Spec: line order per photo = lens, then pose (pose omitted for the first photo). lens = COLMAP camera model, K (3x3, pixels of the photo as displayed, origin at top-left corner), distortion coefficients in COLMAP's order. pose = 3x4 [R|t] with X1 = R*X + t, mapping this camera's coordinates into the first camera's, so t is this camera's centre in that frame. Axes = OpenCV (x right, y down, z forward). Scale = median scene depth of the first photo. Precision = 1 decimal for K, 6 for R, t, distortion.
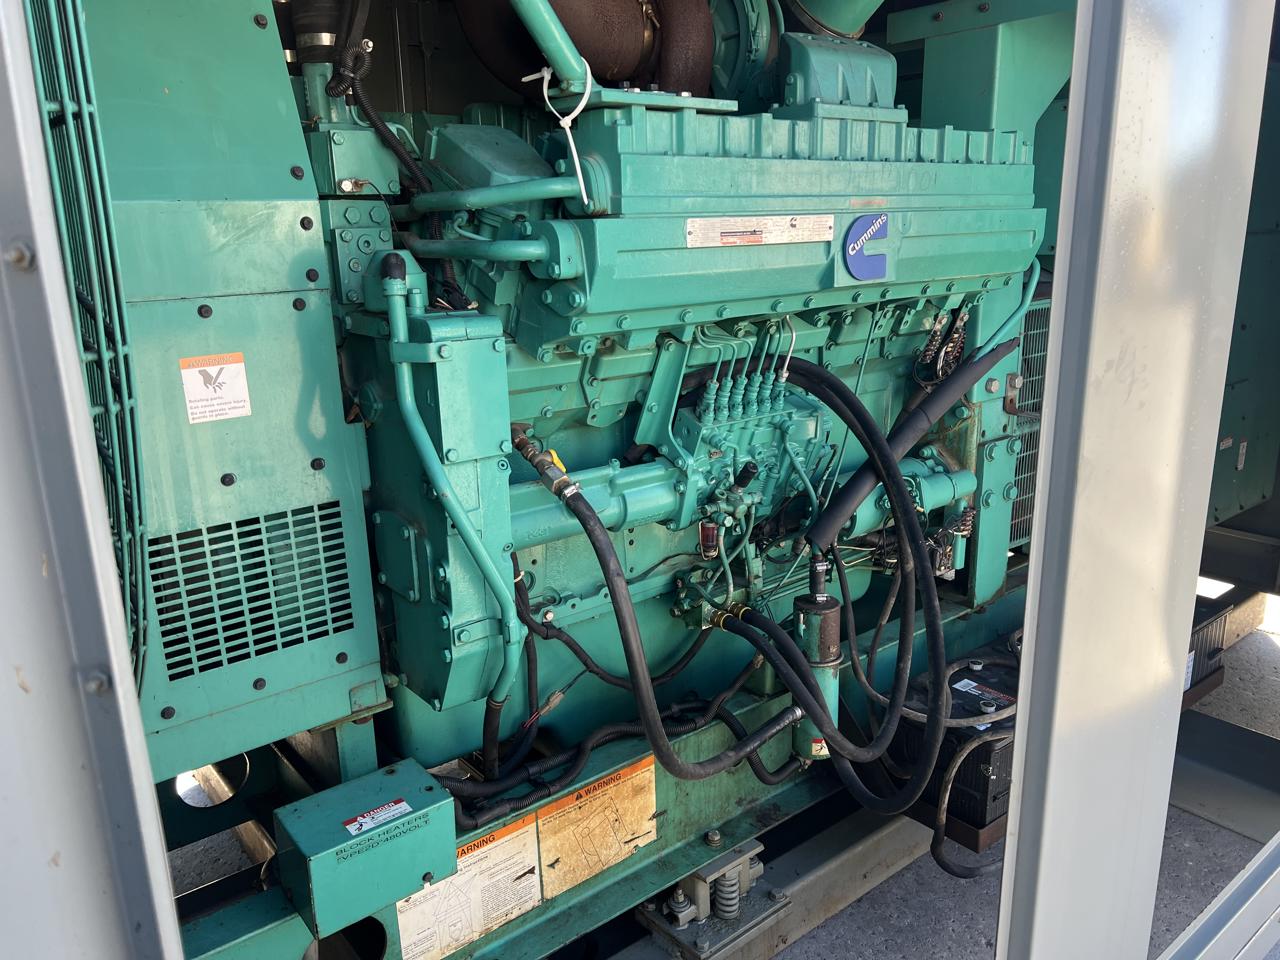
lens RADIAL K [[941.6, 0, 640.0], [0, 941.6, 480.0], [0, 0, 1]] dist [0.006518, 0.000201]
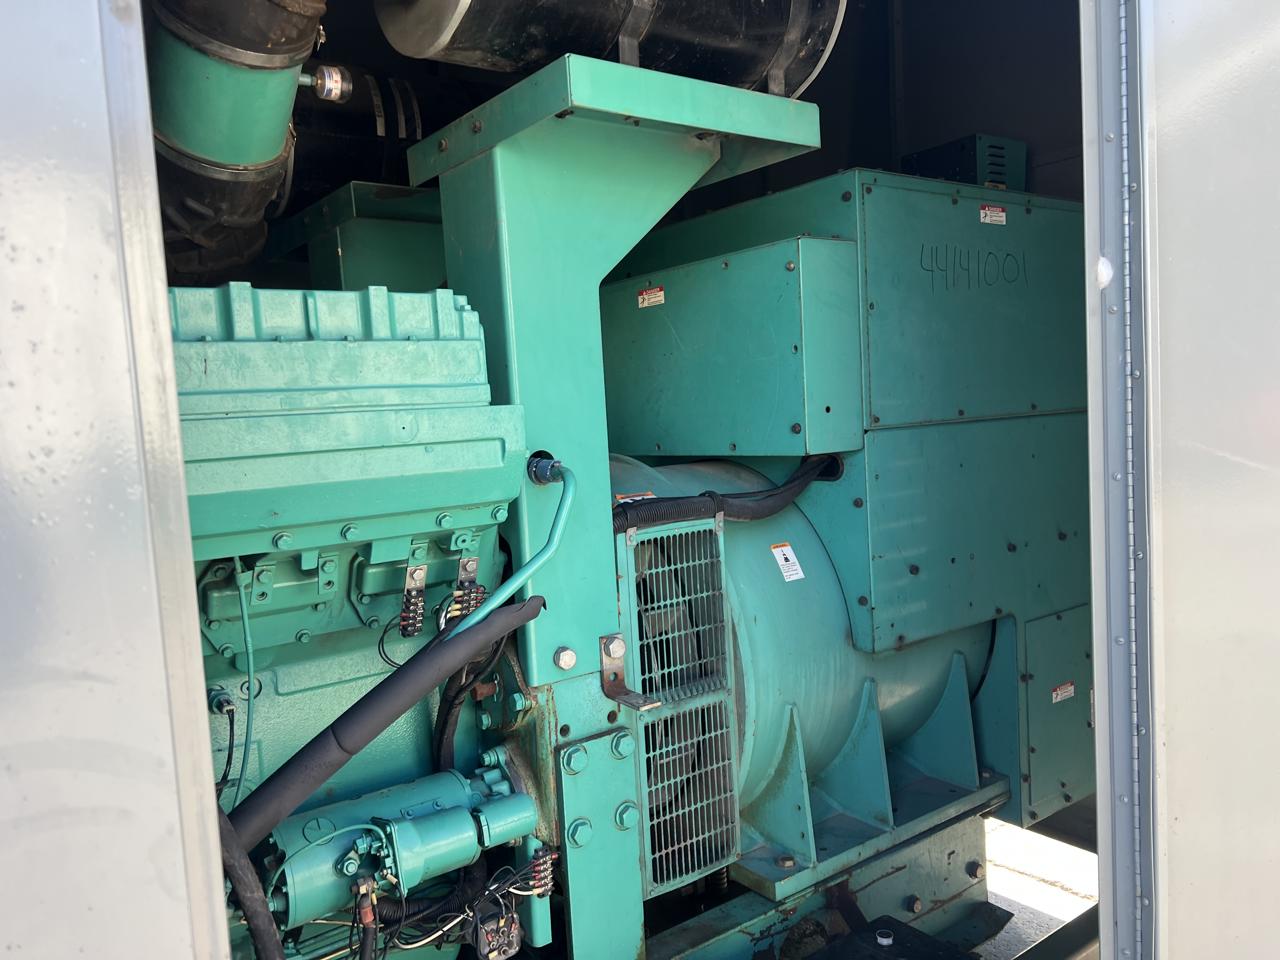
lens RADIAL K [[941.6, 0, 640.0], [0, 941.6, 480.0], [0, 0, 1]] dist [0.006518, 0.000201]
pose [[0.998788, -0.027760, -0.040636, 0.443687], [0.020100, 0.983815, -0.178055, -0.101744], [0.044921, 0.177023, 0.983181, 0.321552]]
